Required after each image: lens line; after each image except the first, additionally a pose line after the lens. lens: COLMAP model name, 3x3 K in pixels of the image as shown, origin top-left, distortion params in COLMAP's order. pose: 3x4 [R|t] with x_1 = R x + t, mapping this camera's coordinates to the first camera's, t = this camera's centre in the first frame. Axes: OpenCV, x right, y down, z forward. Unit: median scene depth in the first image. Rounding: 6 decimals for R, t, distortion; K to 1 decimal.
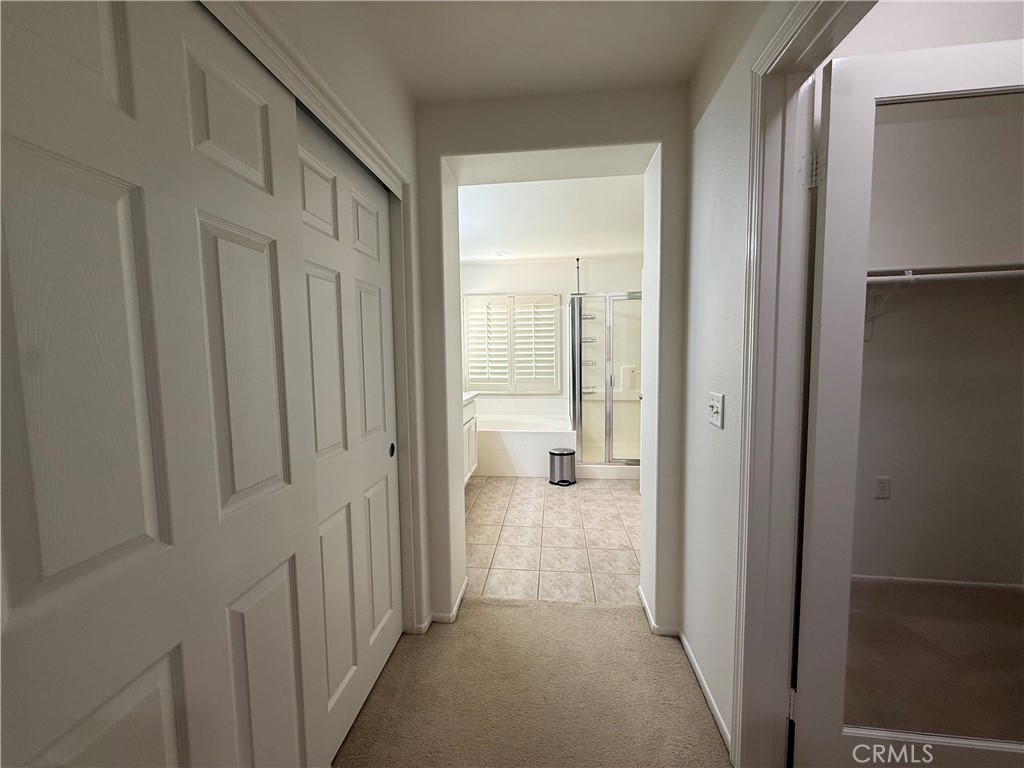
lens RADIAL K [[407.6, 0, 510.2], [0, 407.6, 385.7], [0, 0, 1]] dist [-0.000754, -0.000040]
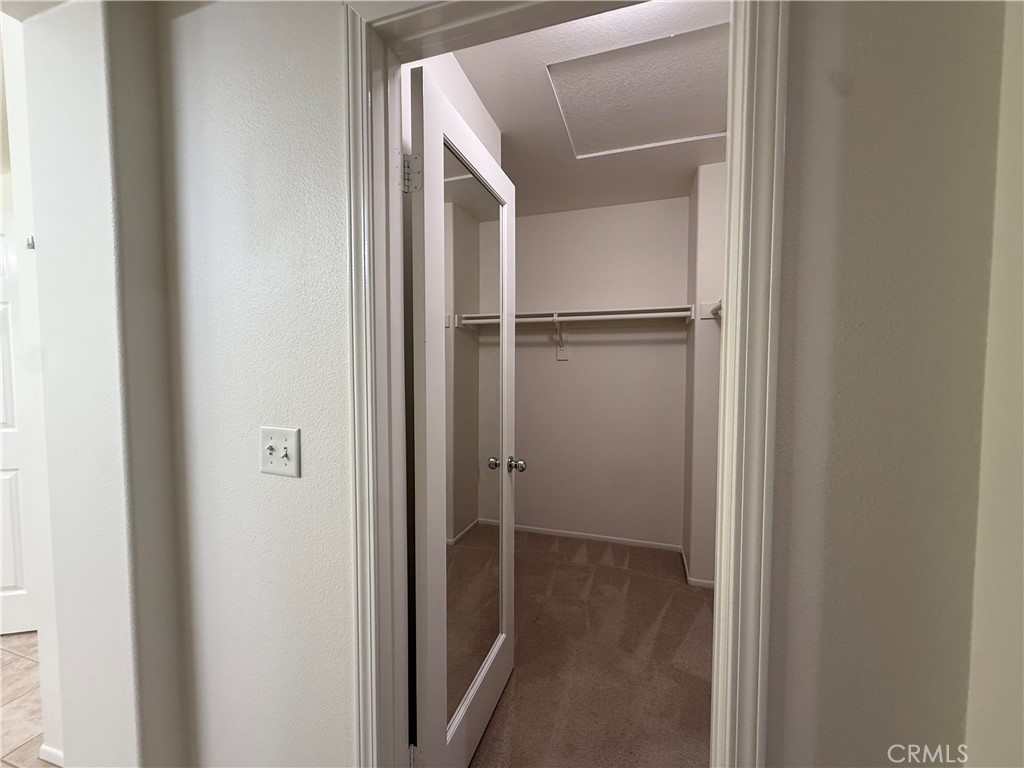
lens RADIAL K [[407.6, 0, 514.4], [0, 407.6, 381.2], [0, 0, 1]] dist [-0.000754, -0.000040]
pose [[0.195303, -0.034250, 0.980145, -0.126002], [0.071909, 0.997200, 0.020517, -0.062386], [-0.978103, 0.066474, 0.197219, 0.610123]]
